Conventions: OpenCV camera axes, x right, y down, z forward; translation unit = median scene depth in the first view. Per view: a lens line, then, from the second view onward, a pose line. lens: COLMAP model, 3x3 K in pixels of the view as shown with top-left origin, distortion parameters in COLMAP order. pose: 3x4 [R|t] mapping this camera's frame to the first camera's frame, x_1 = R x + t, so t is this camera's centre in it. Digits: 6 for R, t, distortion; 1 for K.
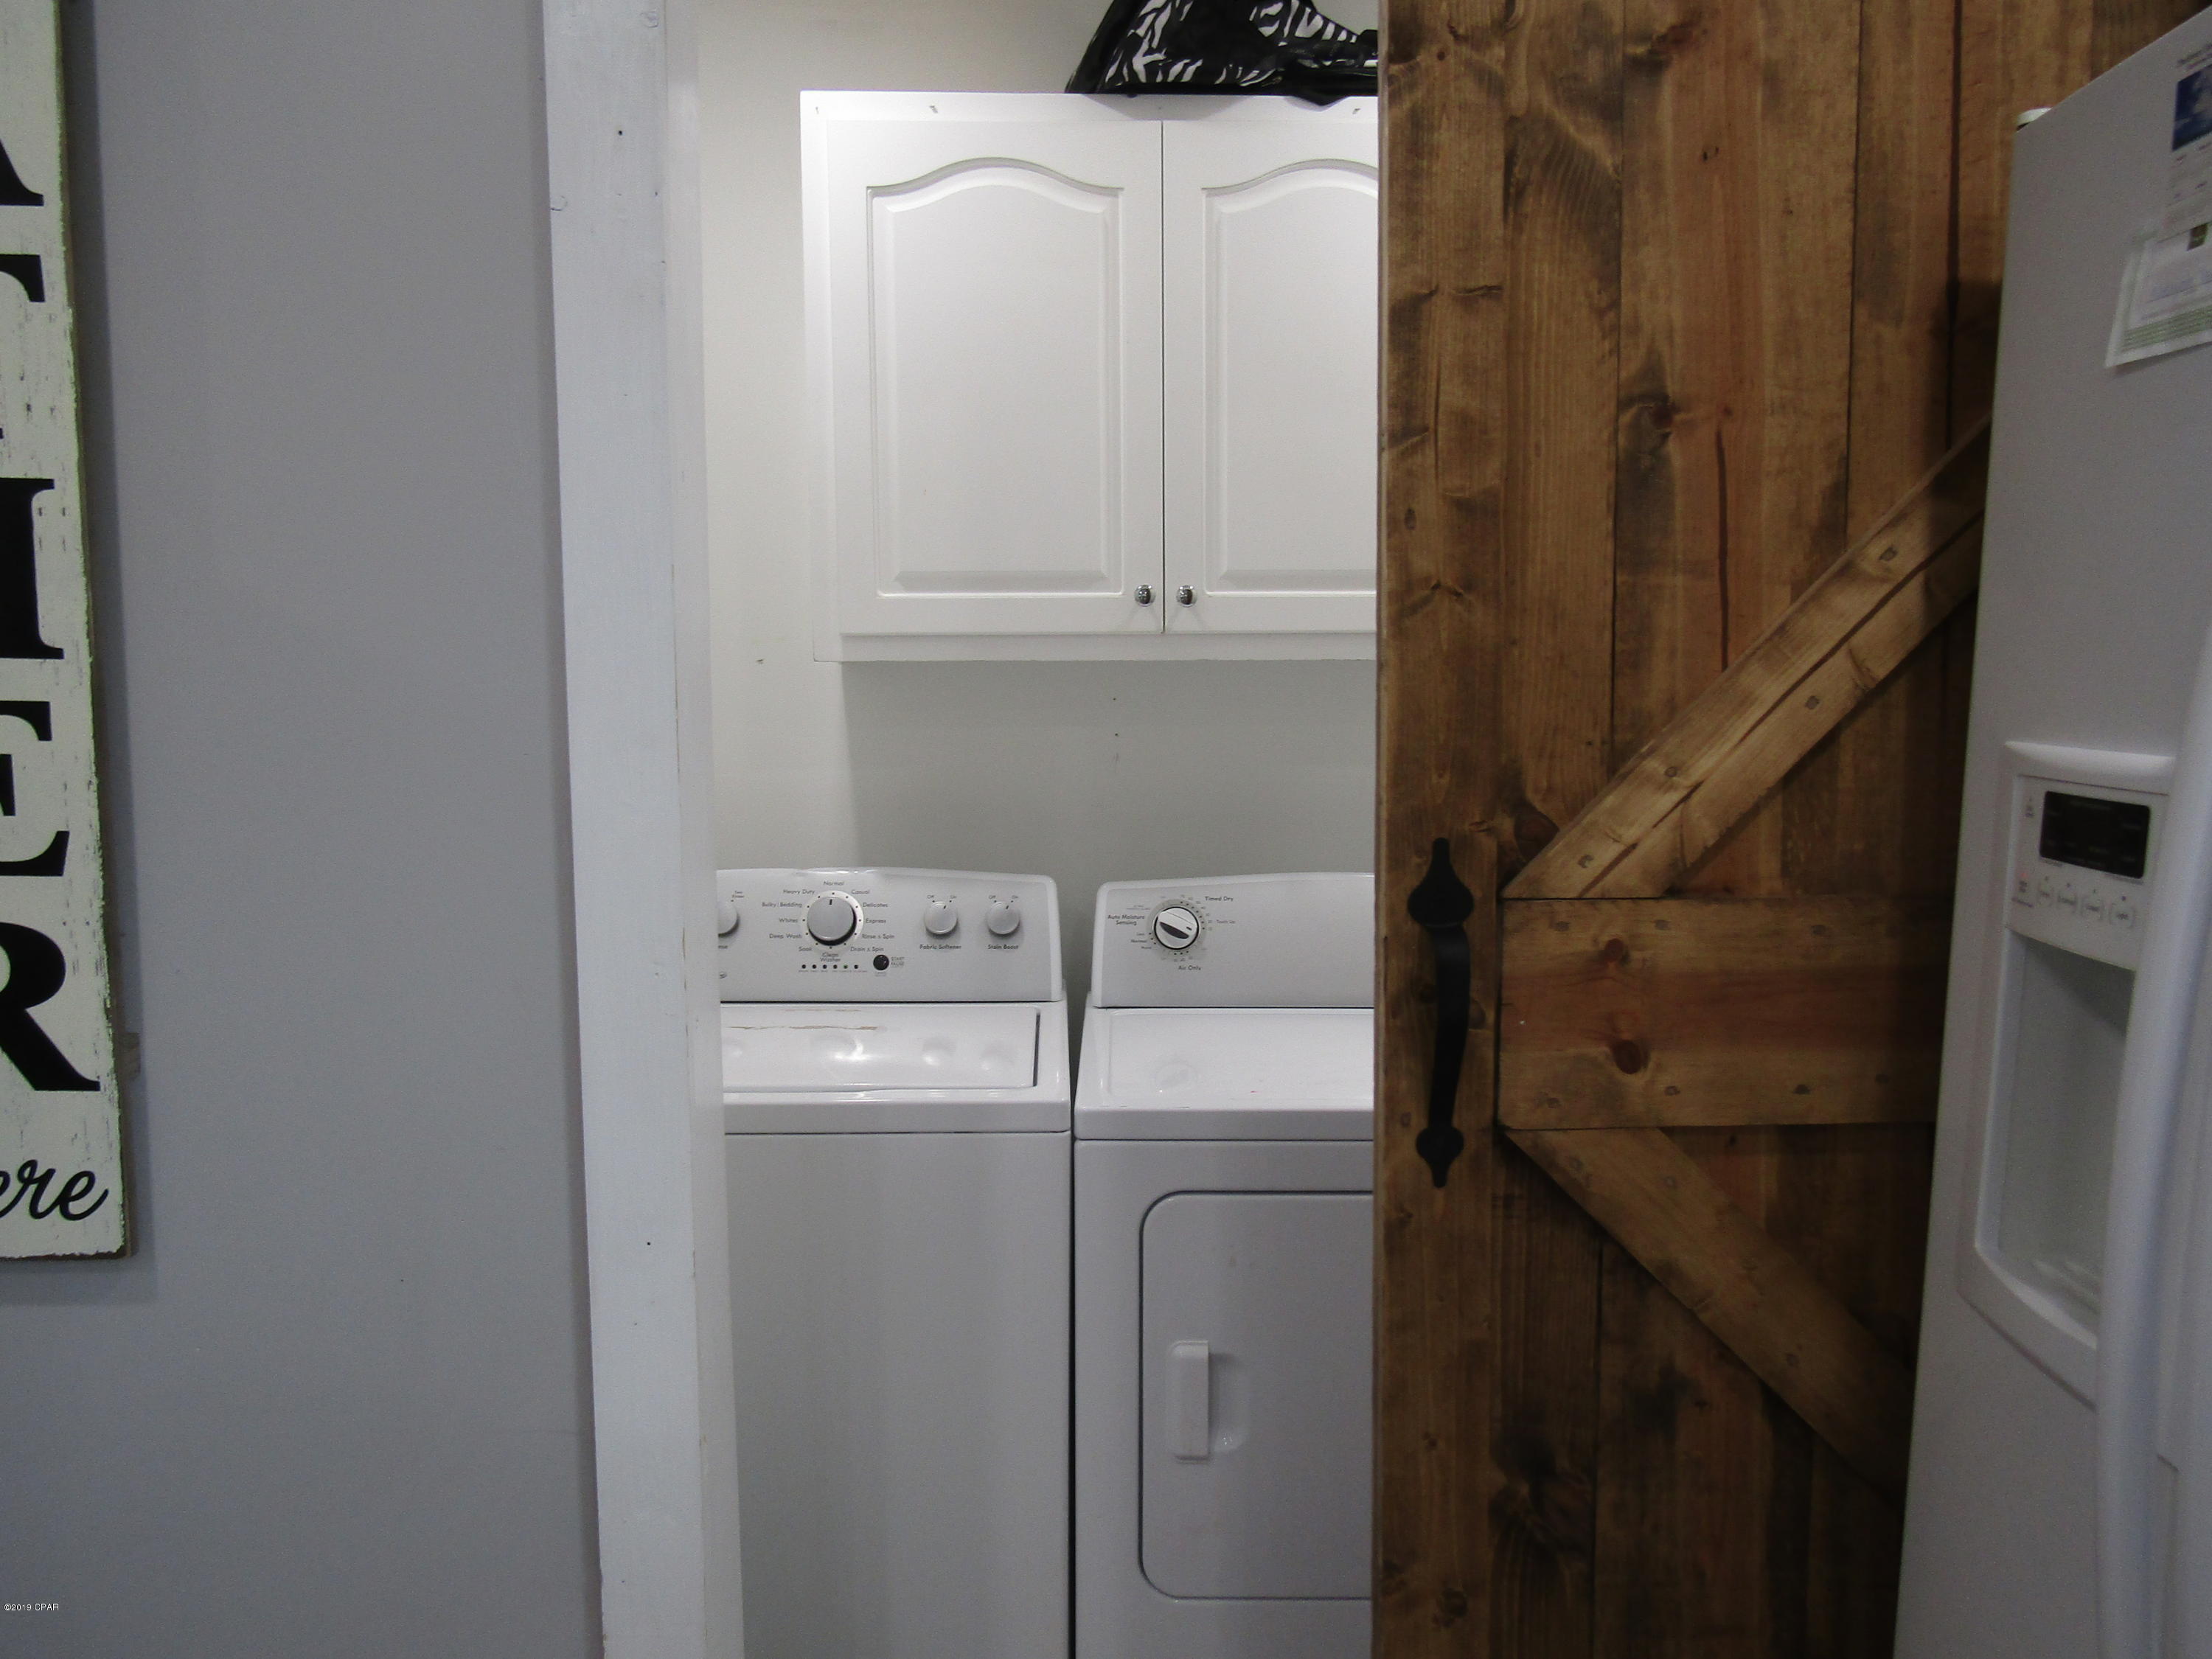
lens RADIAL K [[1570.3, 0, 1102.1], [0, 1570.3, 832.3], [0, 0, 1]] dist [-0.017483, -0.000897]
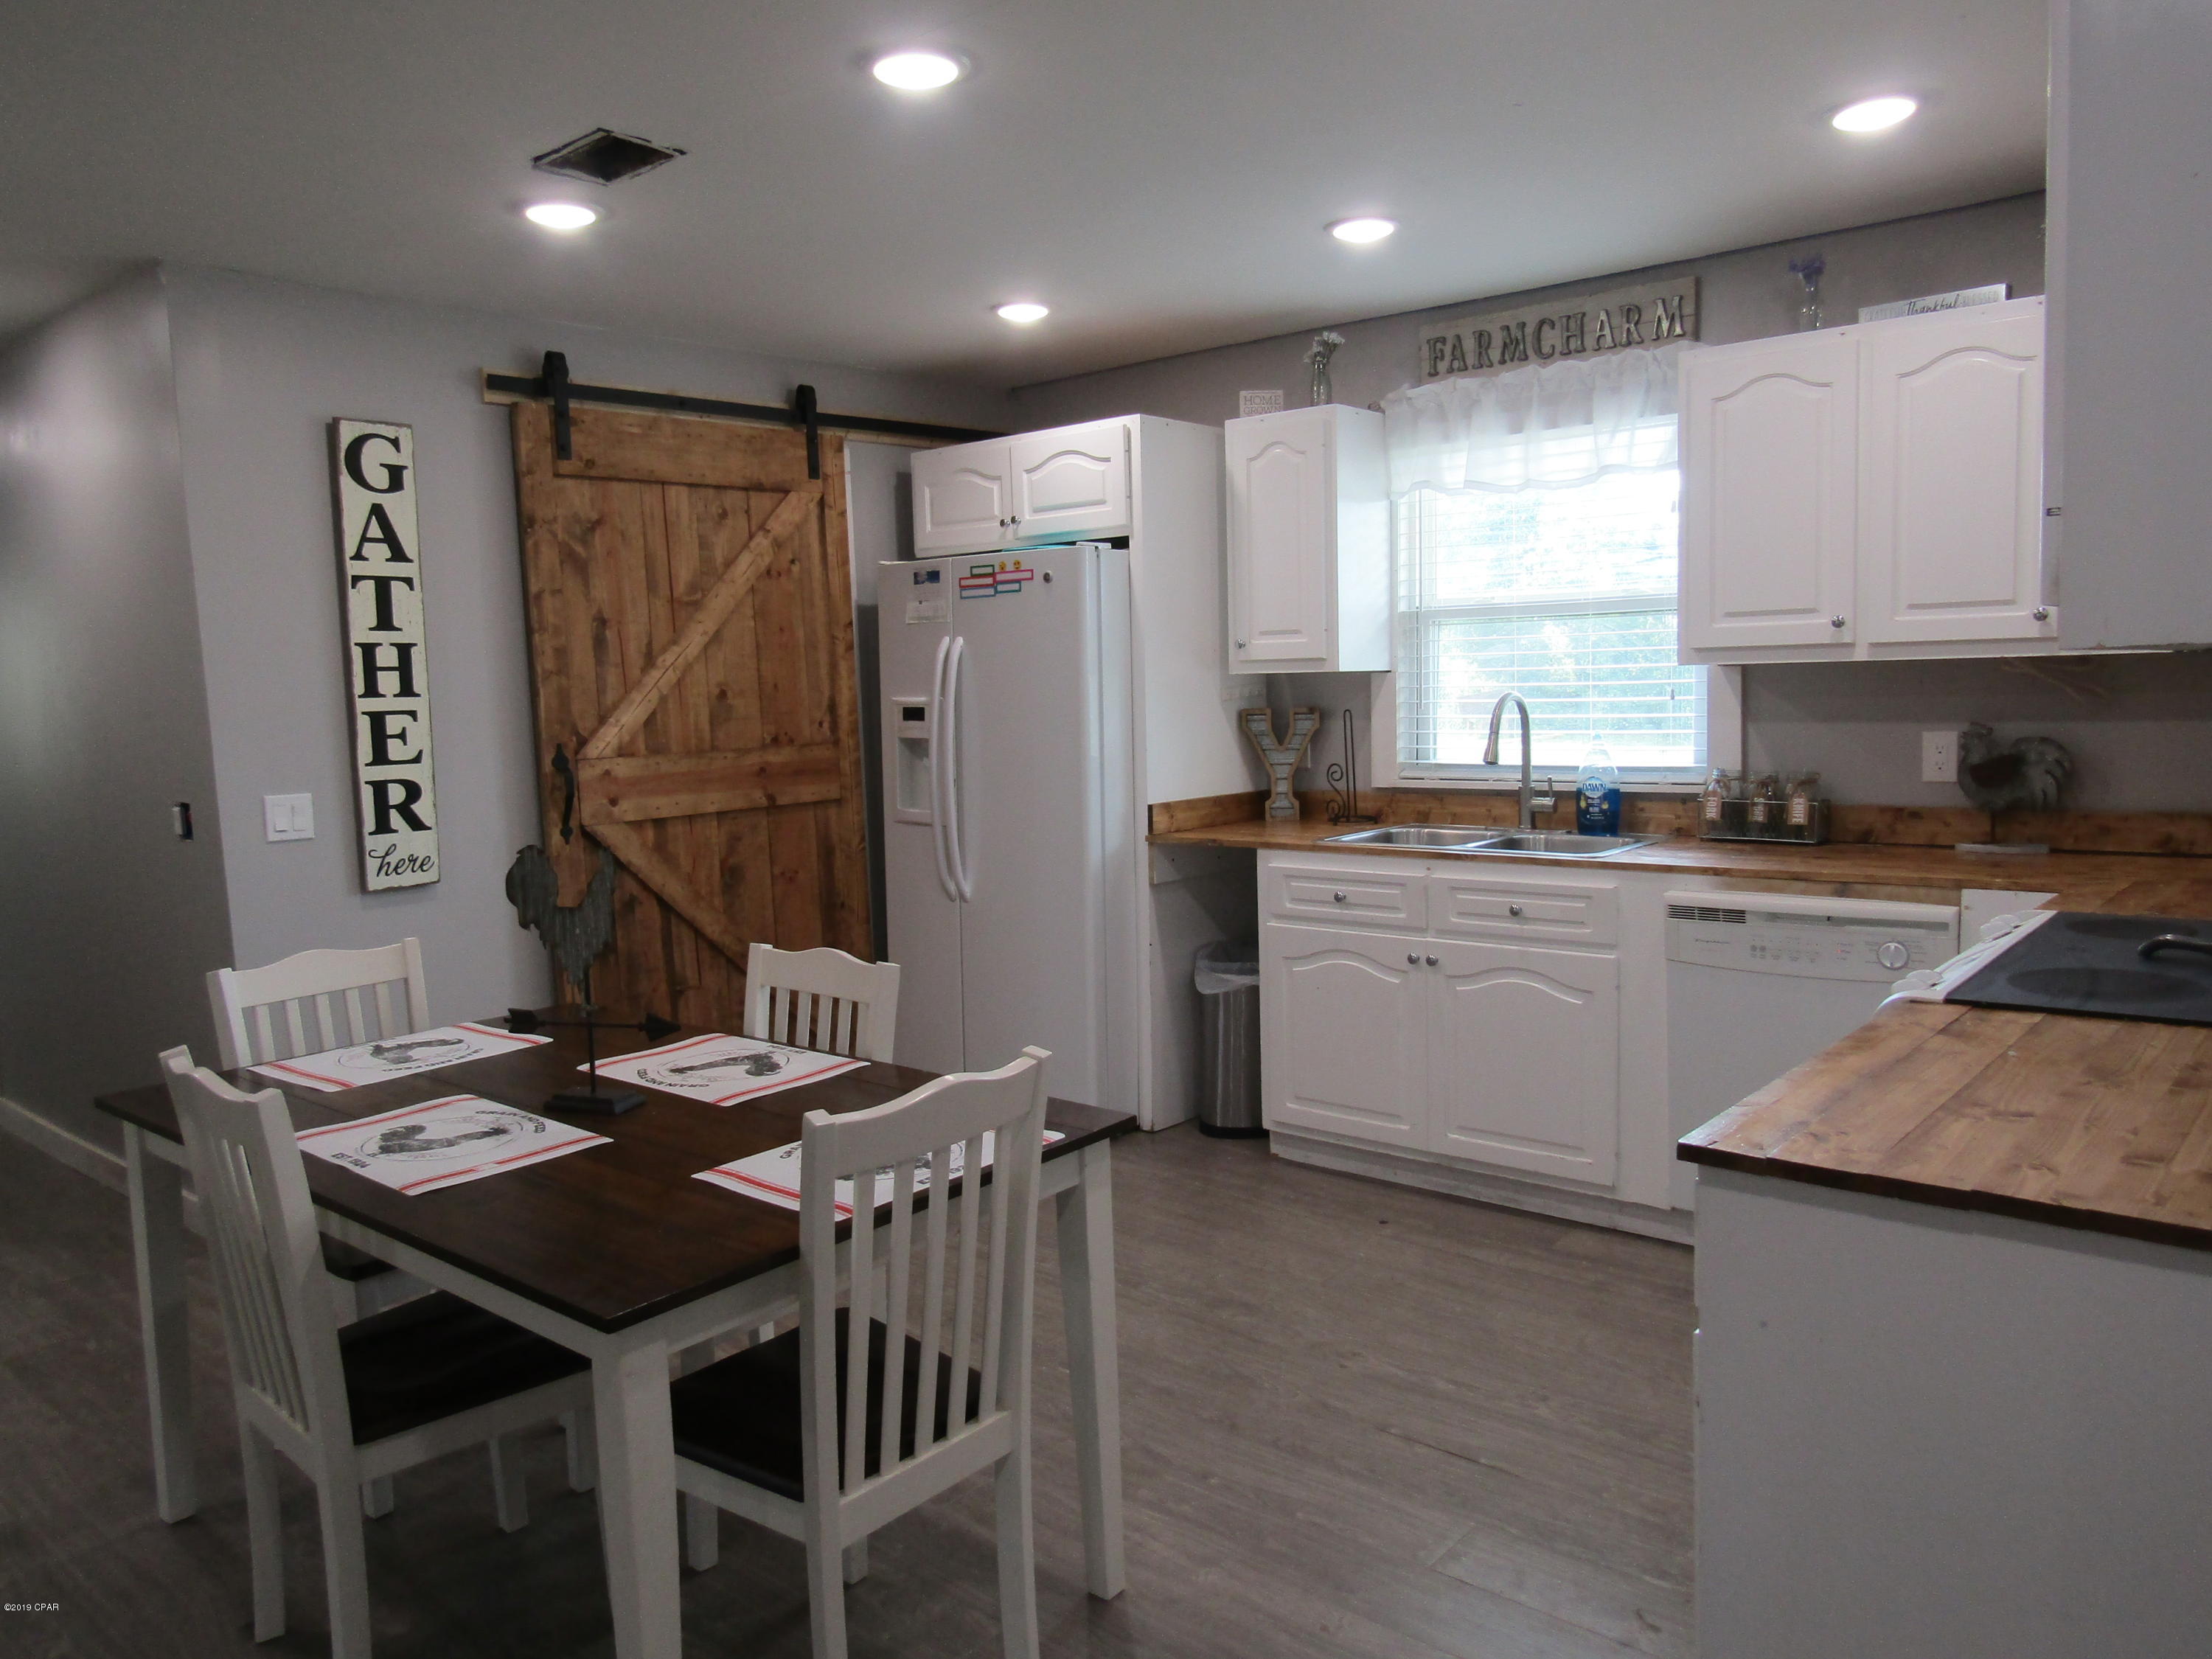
lens RADIAL K [[1570.3, 0, 1102.1], [0, 1570.3, 832.3], [0, 0, 1]] dist [-0.017483, -0.000897]
pose [[0.685770, -0.094656, 0.721637, -2.071509], [0.110618, 0.993543, 0.025201, 0.247100], [-0.719363, 0.062544, 0.691813, -2.289546]]
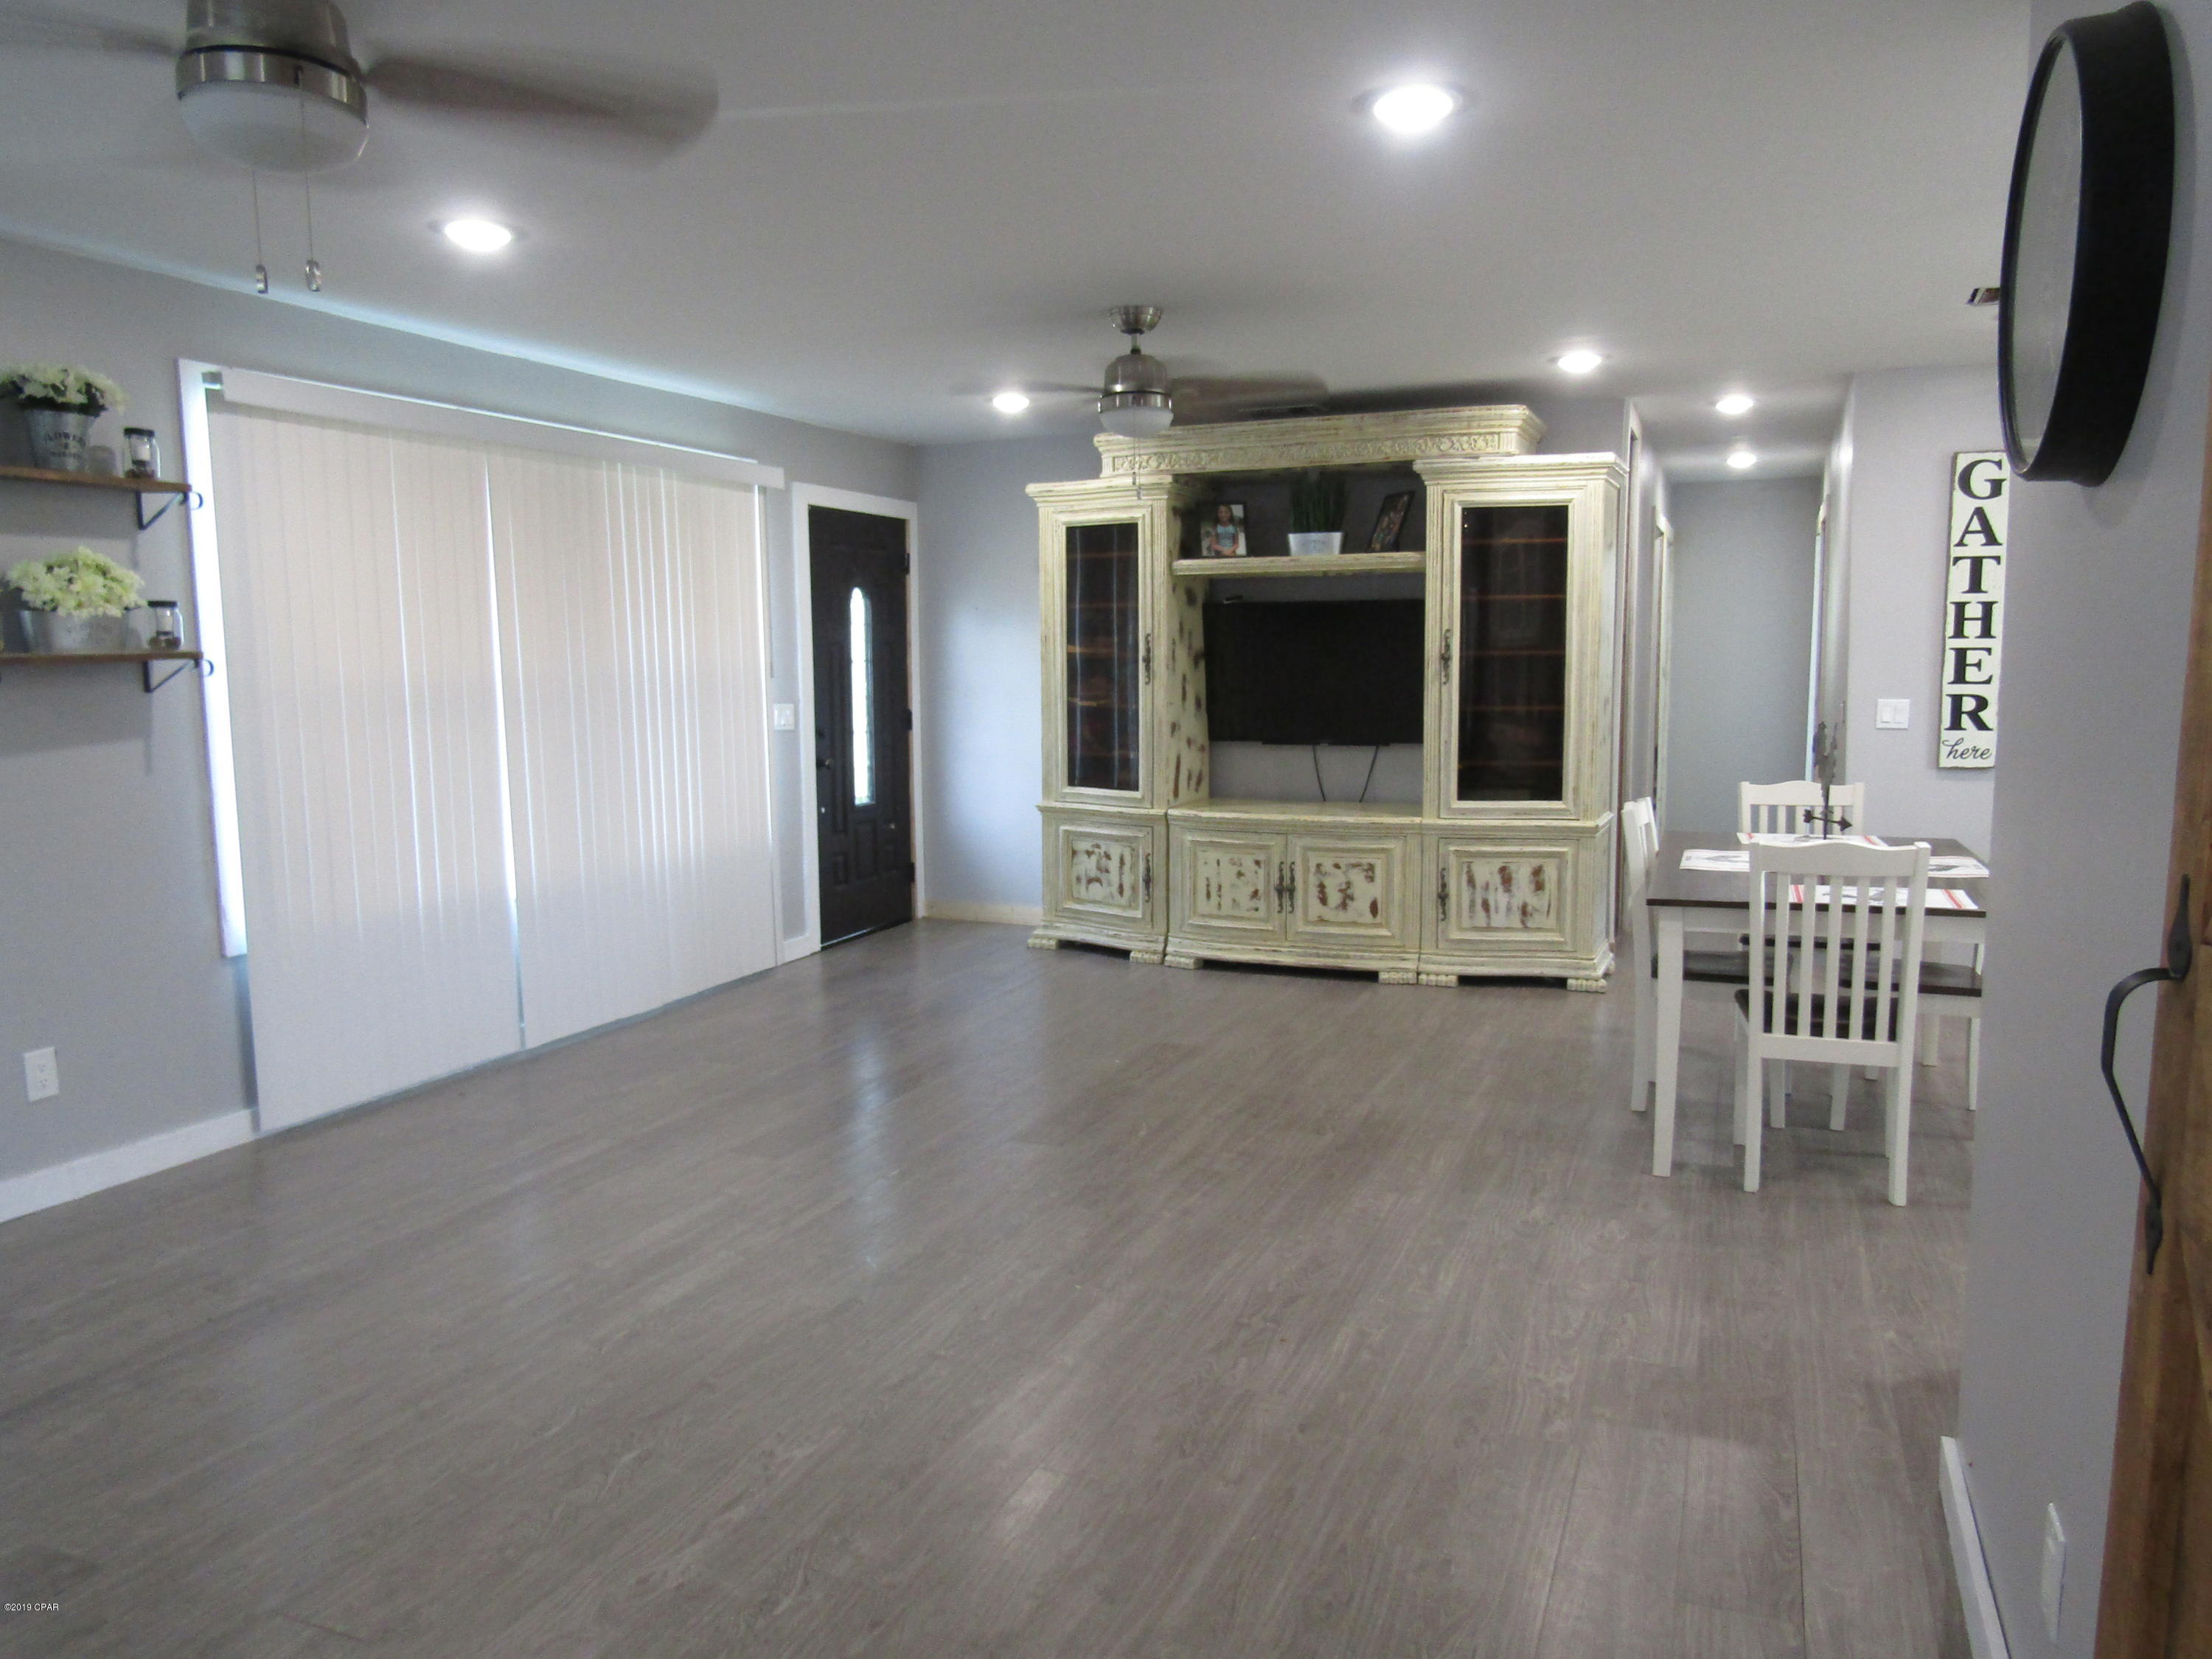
lens RADIAL K [[1570.3, 0, 1102.1], [0, 1570.3, 832.3], [0, 0, 1]] dist [-0.017483, -0.000897]
pose [[0.907043, 0.035487, -0.419539, -1.112219], [-0.031982, 0.999370, 0.015387, 0.491440], [0.419821, -0.000539, 0.907607, -4.450104]]
